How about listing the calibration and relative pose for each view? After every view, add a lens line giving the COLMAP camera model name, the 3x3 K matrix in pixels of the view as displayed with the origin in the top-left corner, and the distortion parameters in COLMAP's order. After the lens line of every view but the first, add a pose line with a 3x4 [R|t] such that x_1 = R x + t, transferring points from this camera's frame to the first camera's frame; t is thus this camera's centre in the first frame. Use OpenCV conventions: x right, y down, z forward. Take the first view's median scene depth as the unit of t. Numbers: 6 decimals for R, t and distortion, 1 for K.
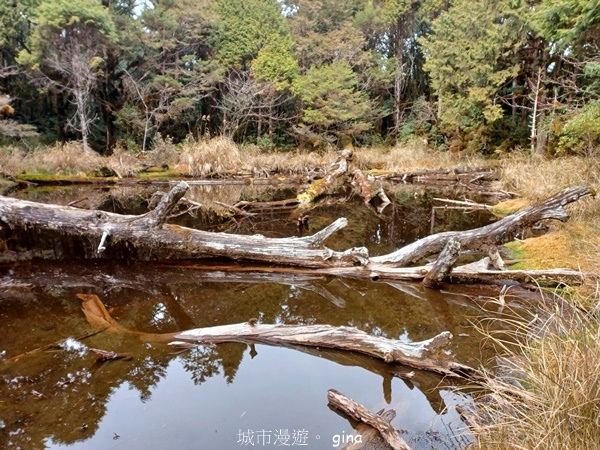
lens RADIAL K [[436.4, 0, 297.8], [0, 436.4, 230.7], [0, 0, 1]] dist [0.060376, -0.033997]
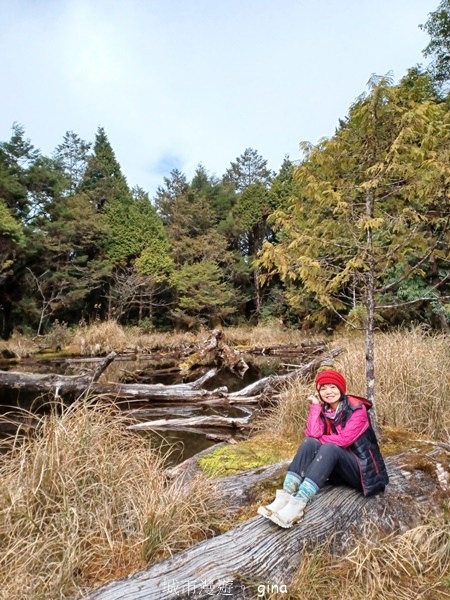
lens RADIAL K [[436.4, 0, 226.1], [0, 436.4, 299.2], [0, 0, 1]] dist [0.060376, -0.033997]
pose [[0.991716, -0.011891, 0.127901, -0.014116], [0.043435, 0.968097, -0.246782, 0.031810], [-0.120886, 0.250293, 0.960594, -0.177652]]
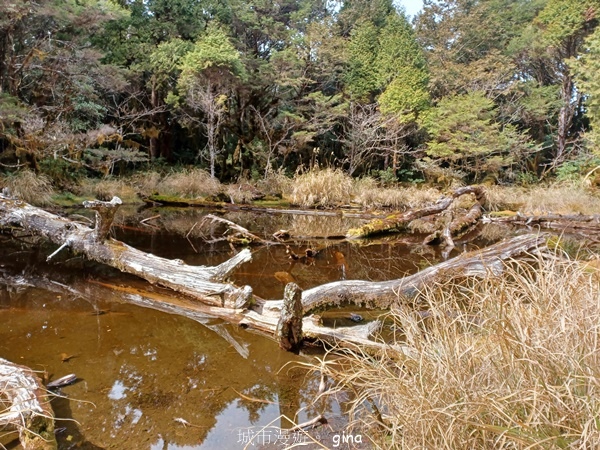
lens RADIAL K [[436.4, 0, 301.2], [0, 436.4, 225.4], [0, 0, 1]] dist [0.060376, -0.033997]
pose [[0.926109, 0.075686, -0.369585, 0.132530], [-0.109955, 0.991287, -0.072526, -0.006579], [0.360876, 0.107805, 0.926362, 0.066395]]
